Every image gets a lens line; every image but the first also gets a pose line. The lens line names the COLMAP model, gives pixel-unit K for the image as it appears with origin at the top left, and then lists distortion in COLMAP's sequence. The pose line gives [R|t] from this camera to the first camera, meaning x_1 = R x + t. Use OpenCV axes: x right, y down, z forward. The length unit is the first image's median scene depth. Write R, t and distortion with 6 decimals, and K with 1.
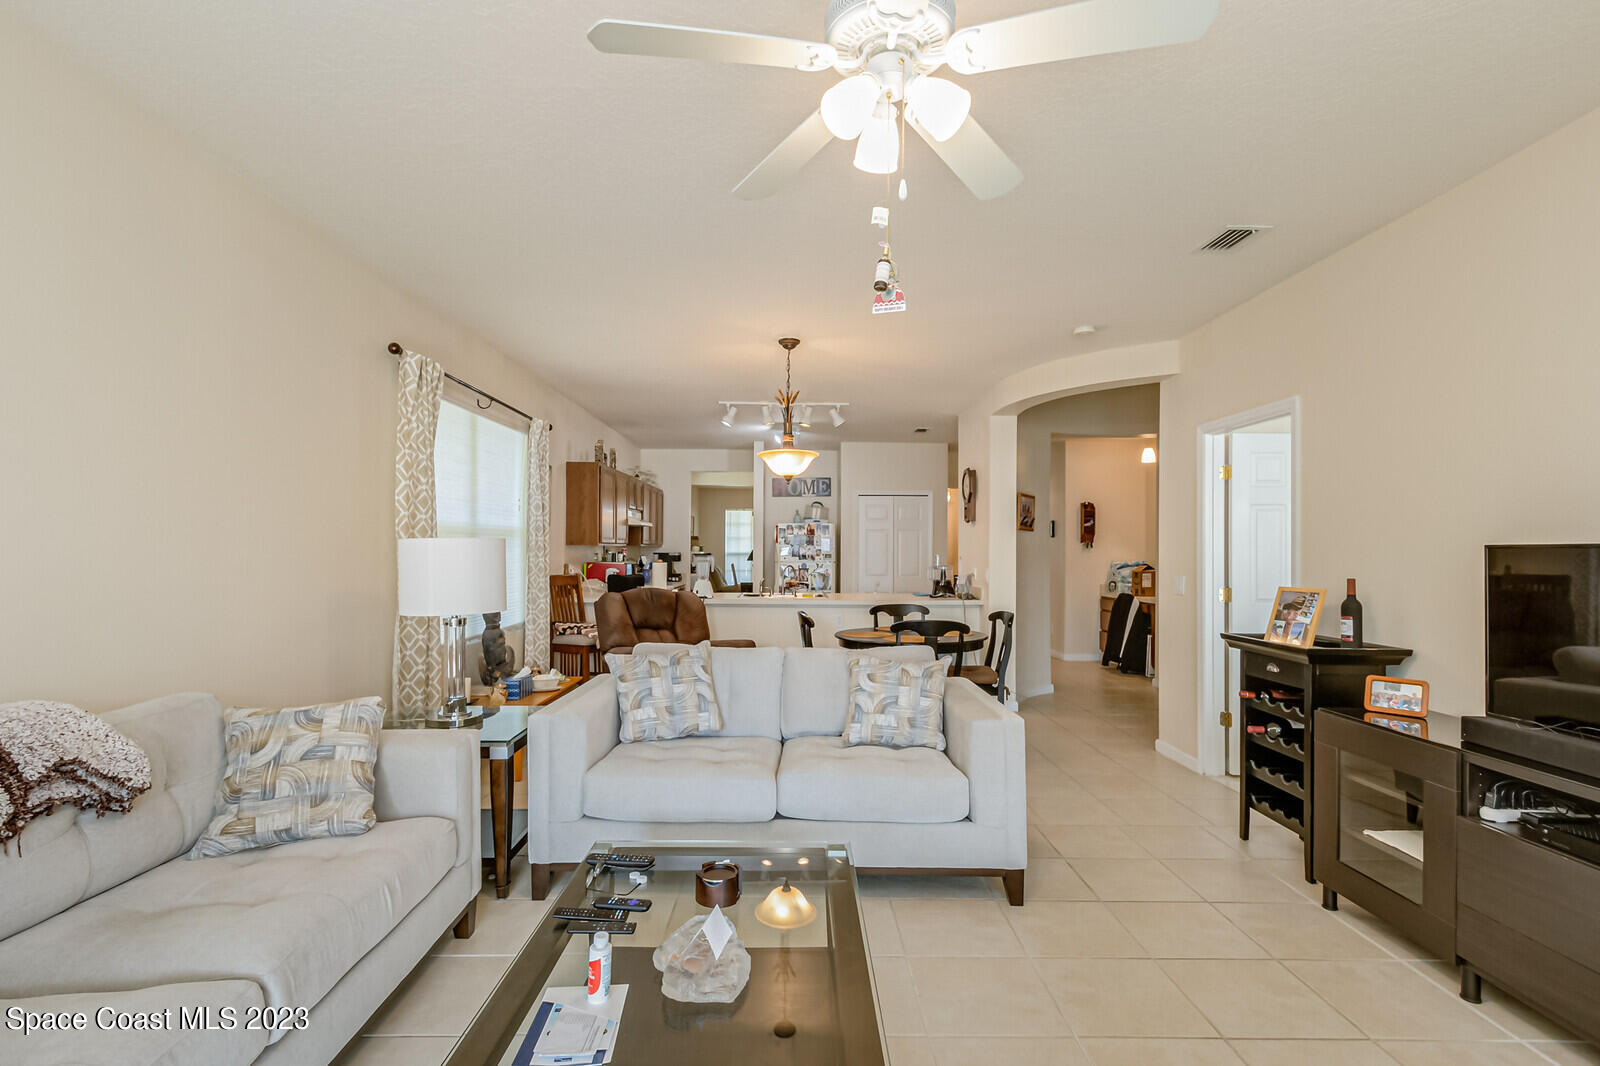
lens RADIAL K [[751.9, 0, 807.5], [0, 751.9, 548.3], [0, 0, 1]] dist [0.004494, -0.000980]
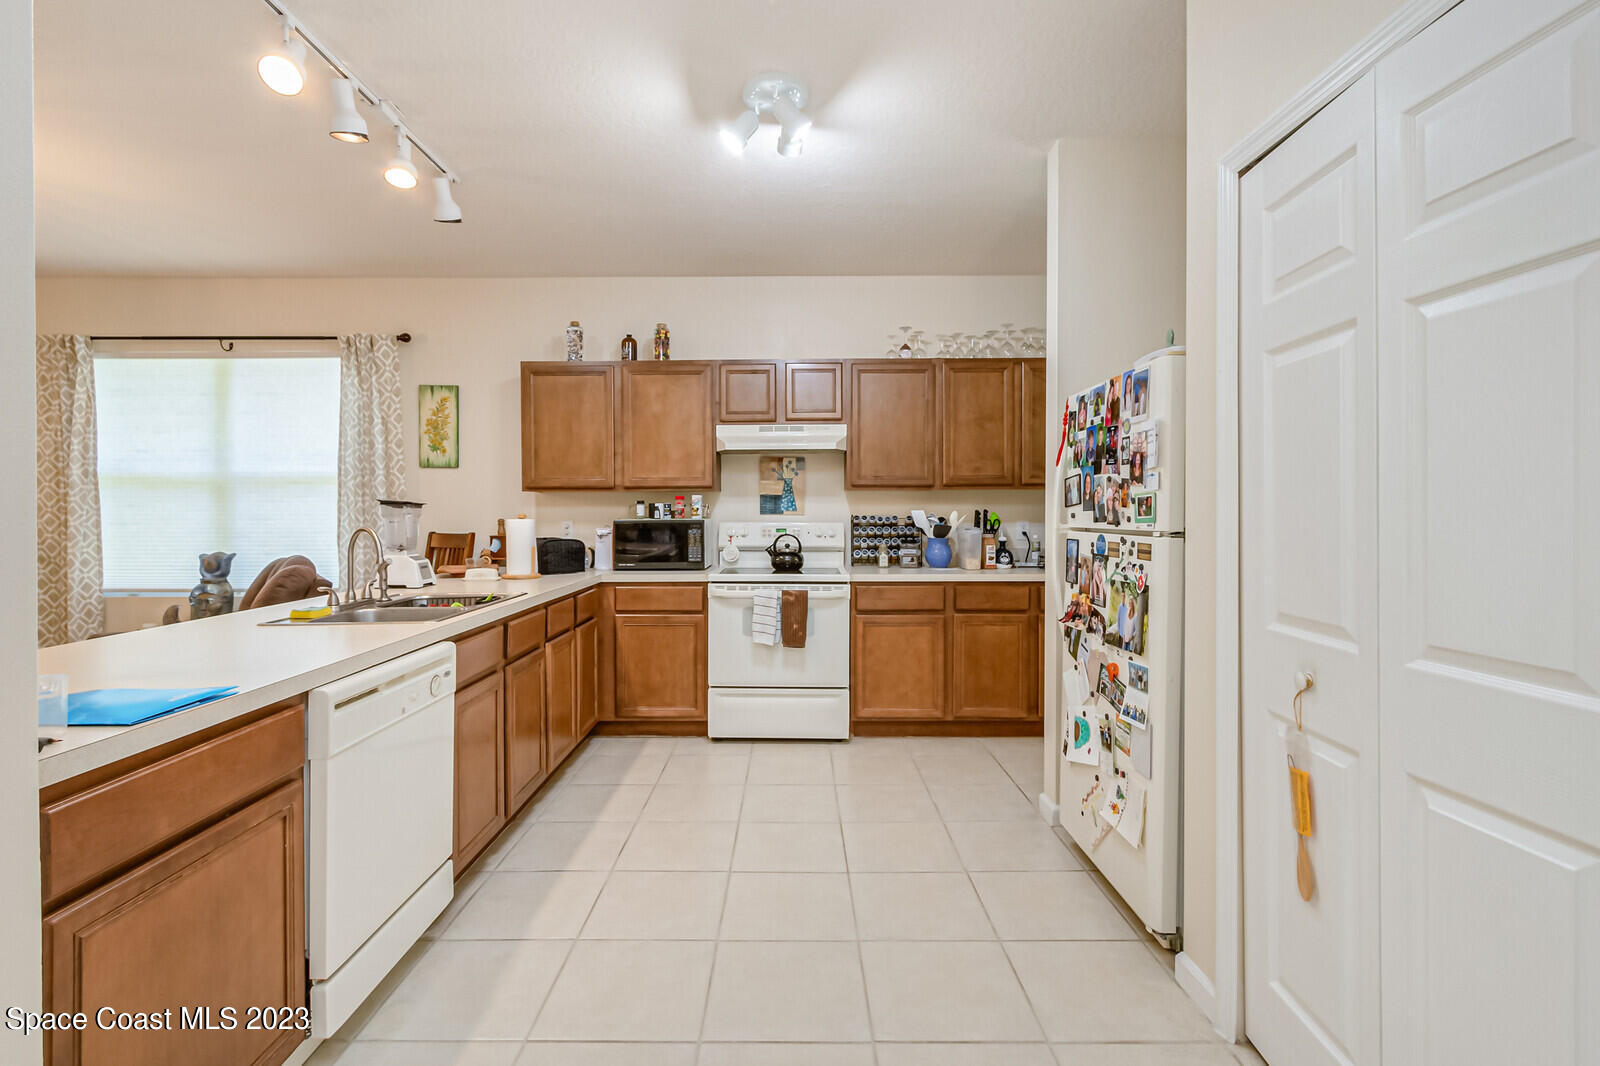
lens RADIAL K [[751.9, 0, 792.5], [0, 751.9, 515.2], [0, 0, 1]] dist [0.004494, -0.000980]
pose [[-0.035530, 0.000074, -0.999369, 0.277533], [0.003723, 0.999993, -0.000059, 0.013296], [0.999362, -0.003723, -0.035530, 0.977896]]
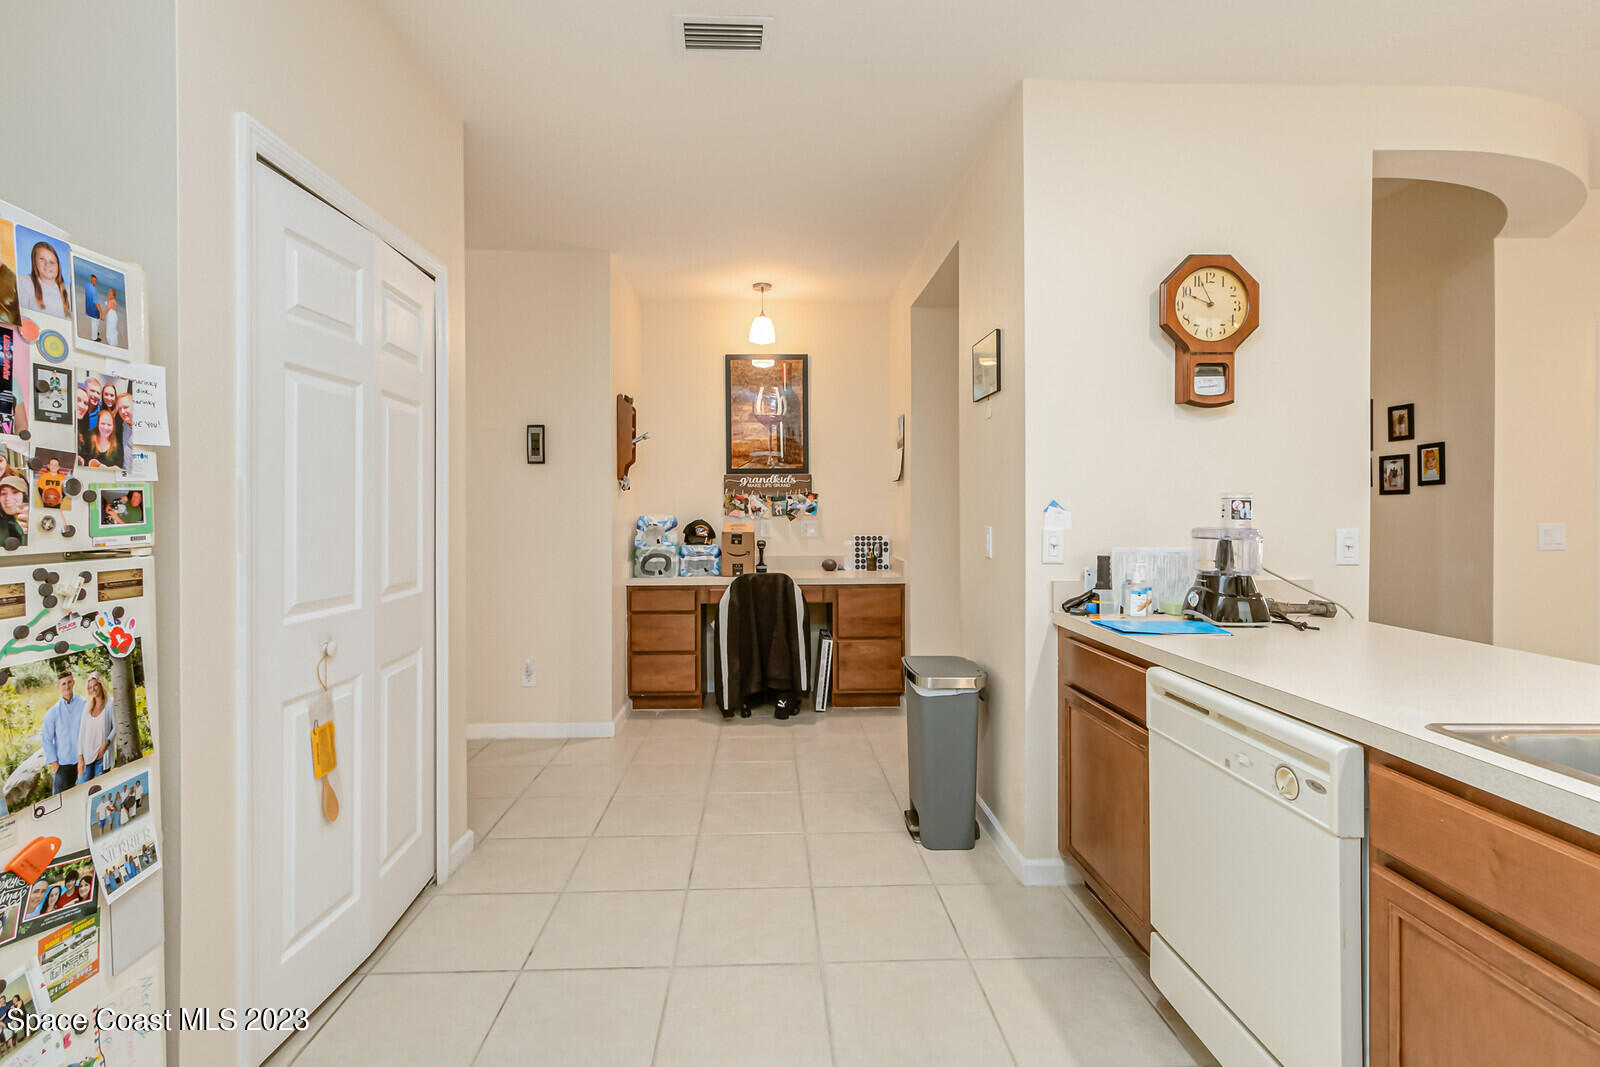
lens RADIAL K [[751.9, 0, 797.4], [0, 751.9, 518.7], [0, 0, 1]] dist [0.004494, -0.000980]
pose [[-0.009007, -0.019440, 0.999770, -0.114919], [0.000288, 0.999811, 0.019444, 0.010360], [-0.999959, 0.000463, -0.009000, 0.956535]]
